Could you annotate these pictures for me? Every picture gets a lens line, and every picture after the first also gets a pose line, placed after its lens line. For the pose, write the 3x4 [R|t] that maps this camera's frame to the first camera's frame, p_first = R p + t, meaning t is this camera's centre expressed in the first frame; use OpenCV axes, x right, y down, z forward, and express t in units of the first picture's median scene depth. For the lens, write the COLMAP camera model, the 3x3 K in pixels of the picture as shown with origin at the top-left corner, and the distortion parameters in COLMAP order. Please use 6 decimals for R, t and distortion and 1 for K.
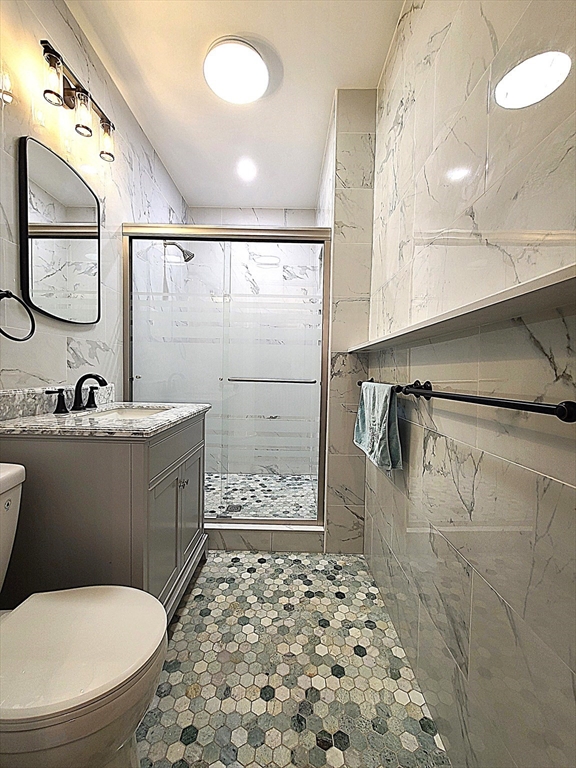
lens RADIAL K [[314.9, 0, 286.7], [0, 314.9, 382.7], [0, 0, 1]] dist [0.002366, -0.003384]
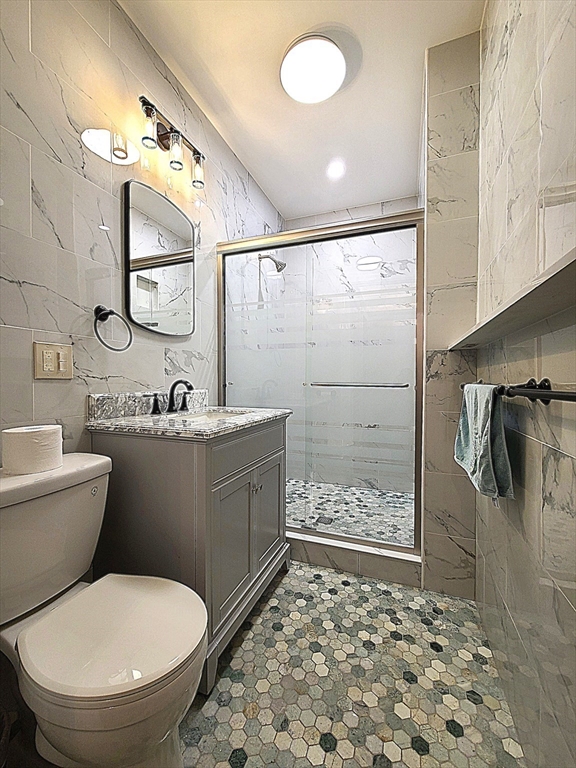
lens RADIAL K [[314.9, 0, 287.5], [0, 314.9, 382.9], [0, 0, 1]] dist [0.002366, -0.003384]
pose [[0.935917, -0.015407, -0.351884, 0.103033], [0.005327, 0.999548, -0.029597, 0.016012], [0.352181, 0.025826, 0.935576, 0.085204]]
